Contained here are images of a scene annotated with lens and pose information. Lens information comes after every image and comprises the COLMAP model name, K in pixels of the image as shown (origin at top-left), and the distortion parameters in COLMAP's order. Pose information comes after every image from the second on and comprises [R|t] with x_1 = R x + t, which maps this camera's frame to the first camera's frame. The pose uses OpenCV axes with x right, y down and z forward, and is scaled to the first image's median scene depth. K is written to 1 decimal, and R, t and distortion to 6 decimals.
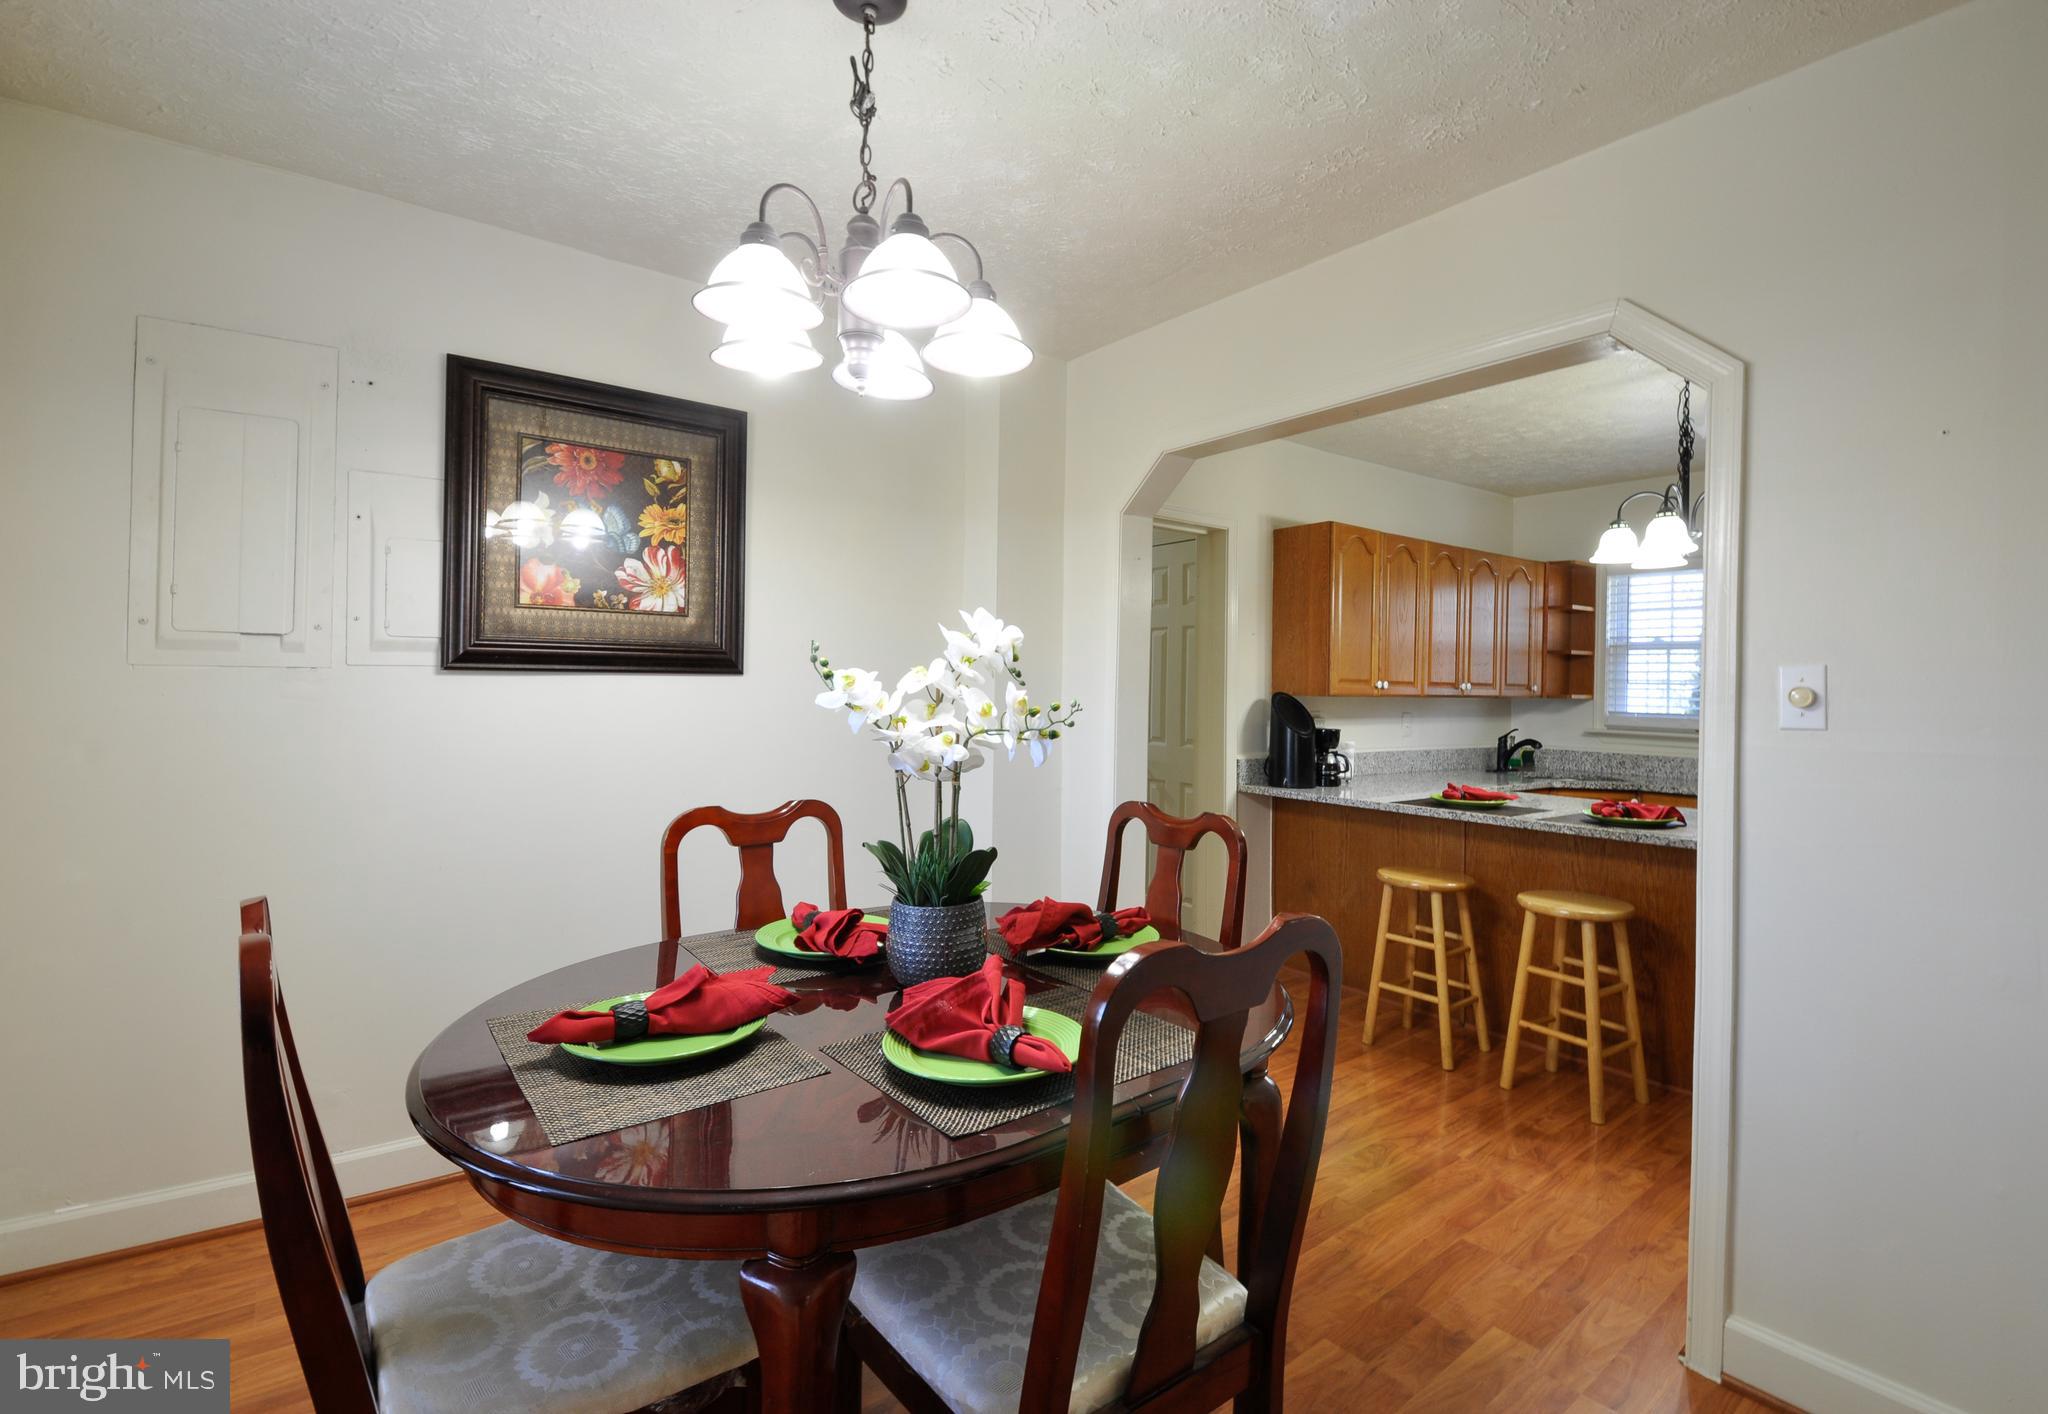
lens RADIAL K [[966.0, 0, 1049.4], [0, 966.0, 662.1], [0, 0, 1]] dist [-0.002562, -0.000392]
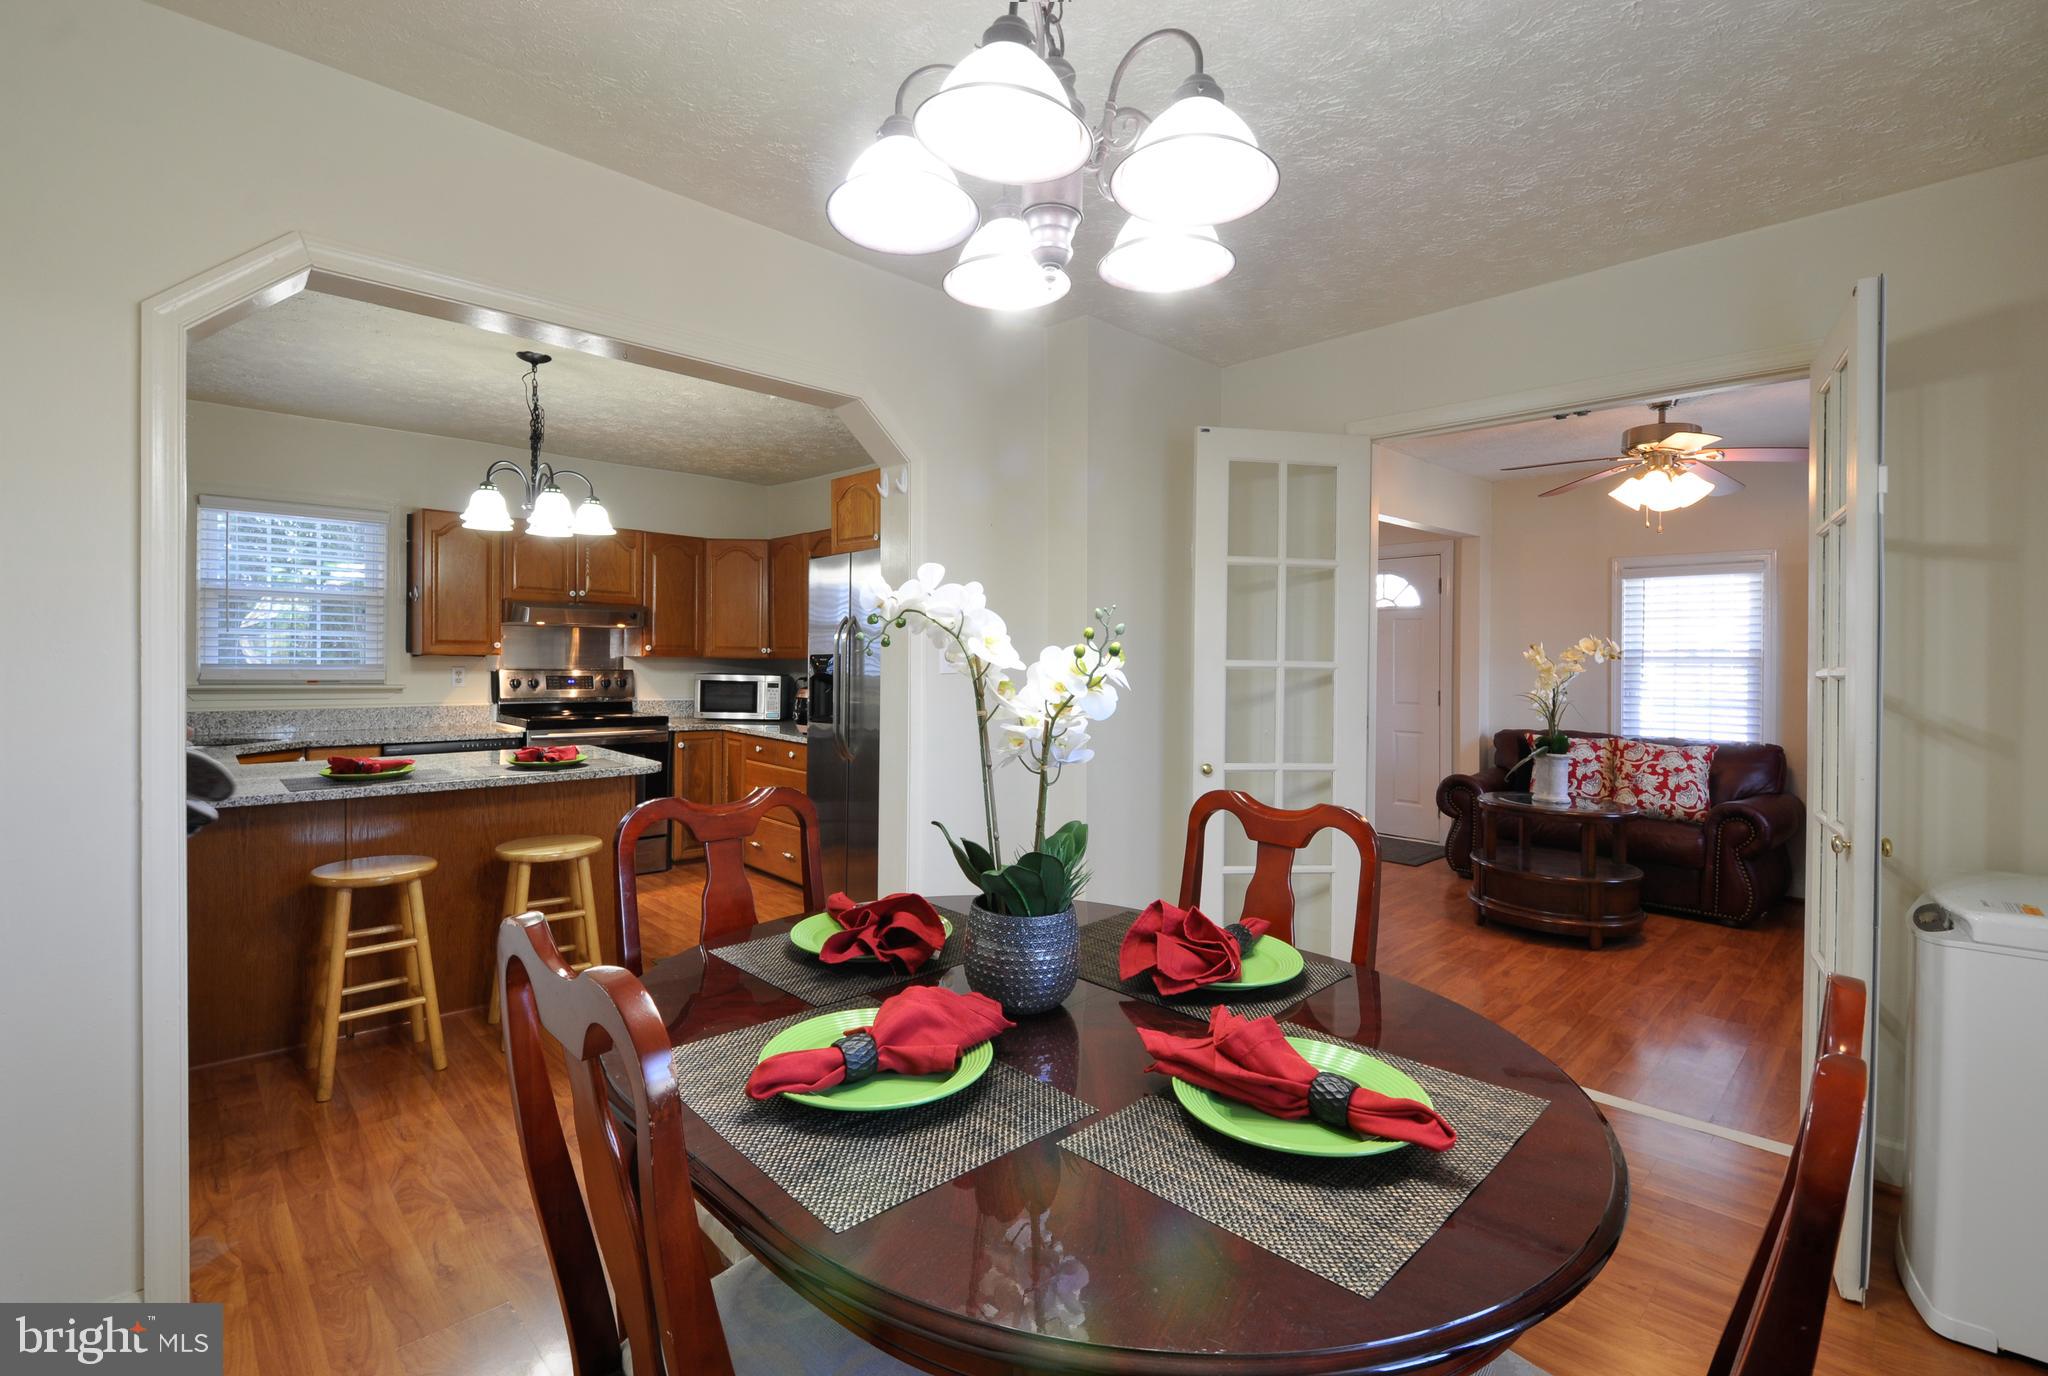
lens RADIAL K [[915.5, 0, 1009.7], [0, 915.5, 679.3], [0, 0, 1]] dist [-0.023143, -0.004319]
pose [[-0.053944, -0.046582, 0.997457, -0.279784], [-0.036109, 0.998349, 0.044671, 0.002318], [-0.997891, -0.033608, -0.055537, 0.333614]]
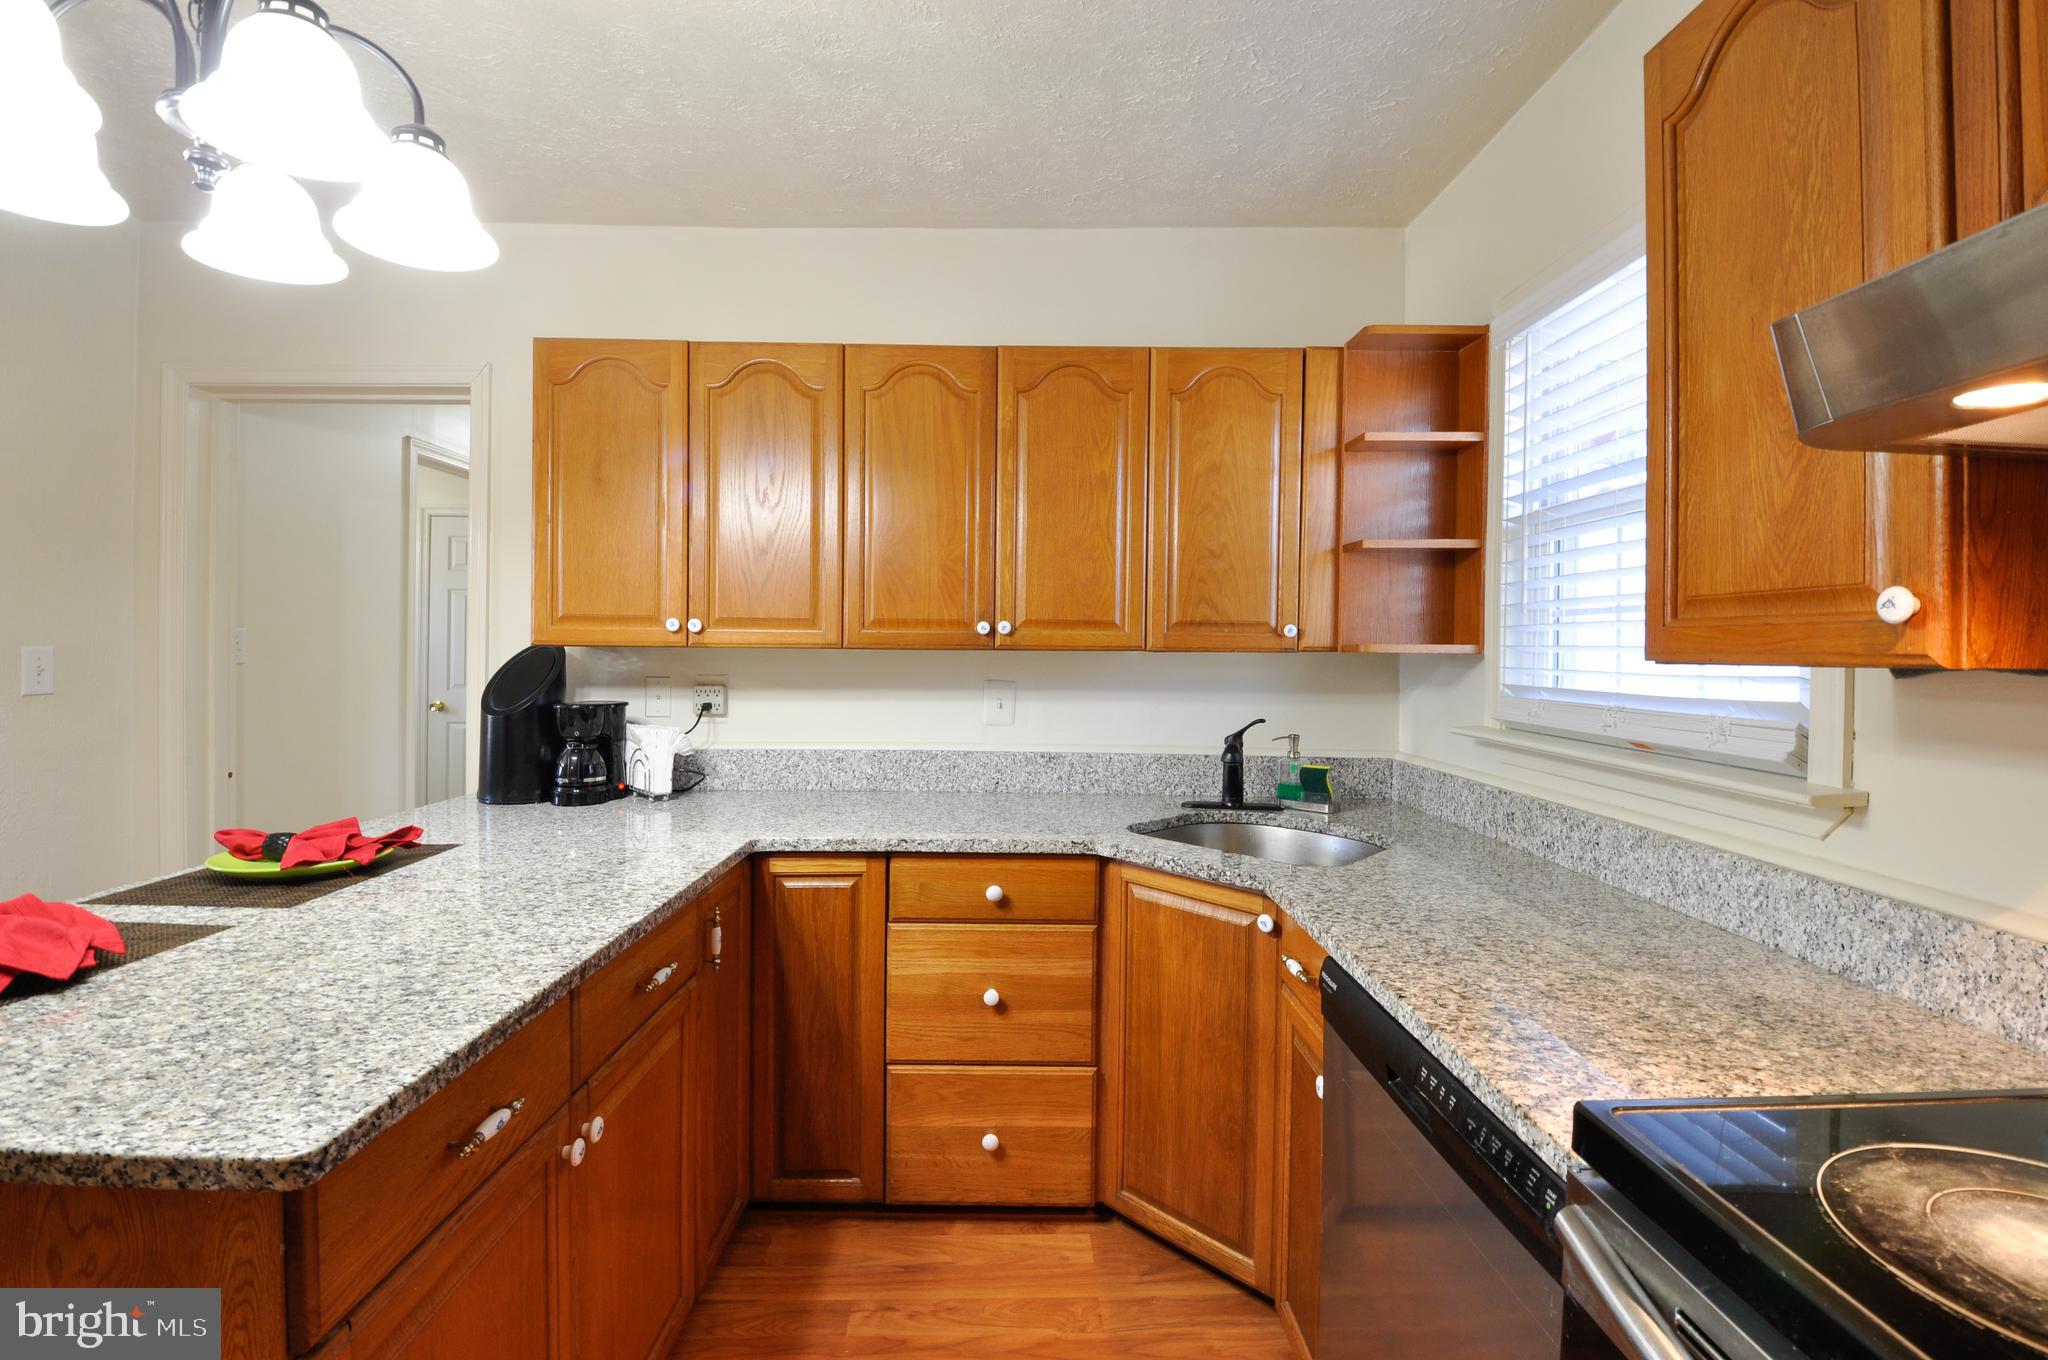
lens RADIAL K [[906.7, 0, 1026.5], [0, 906.7, 647.2], [0, 0, 1]] dist [0.000613, -0.007397]
pose [[0.788905, -0.013500, -0.614367, 0.689665], [0.018678, 0.999824, 0.002014, 0.033008], [0.614231, -0.013064, 0.789018, 0.612737]]
